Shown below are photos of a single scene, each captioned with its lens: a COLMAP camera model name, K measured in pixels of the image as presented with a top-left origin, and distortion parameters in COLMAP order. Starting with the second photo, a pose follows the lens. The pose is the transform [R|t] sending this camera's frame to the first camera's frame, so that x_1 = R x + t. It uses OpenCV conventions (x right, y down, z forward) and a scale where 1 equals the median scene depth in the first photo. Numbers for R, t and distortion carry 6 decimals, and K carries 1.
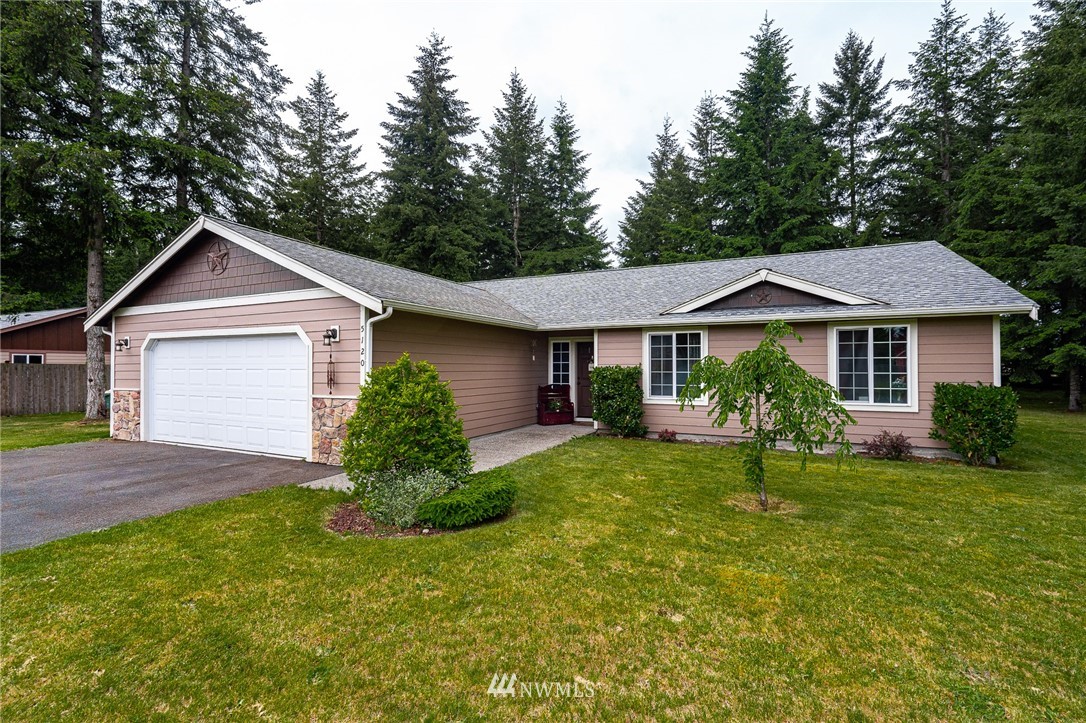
lens RADIAL K [[498.1, 0, 500.8], [0, 498.1, 370.8], [0, 0, 1]] dist [-0.006934, 0.002558]
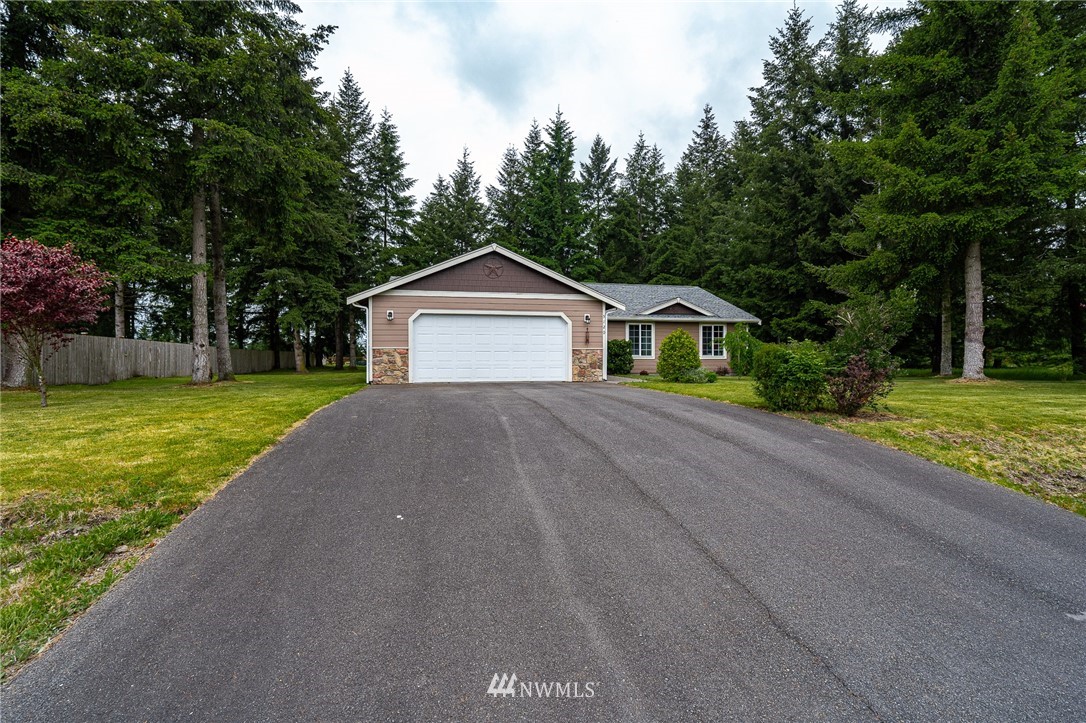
lens RADIAL K [[498.1, 0, 546.0], [0, 498.1, 356.8], [0, 0, 1]] dist [-0.006934, 0.002558]
pose [[0.783188, 0.000887, 0.621784, -0.995810], [0.004170, 0.999969, -0.006679, 0.056584], [-0.621771, 0.007823, 0.783160, -0.290739]]
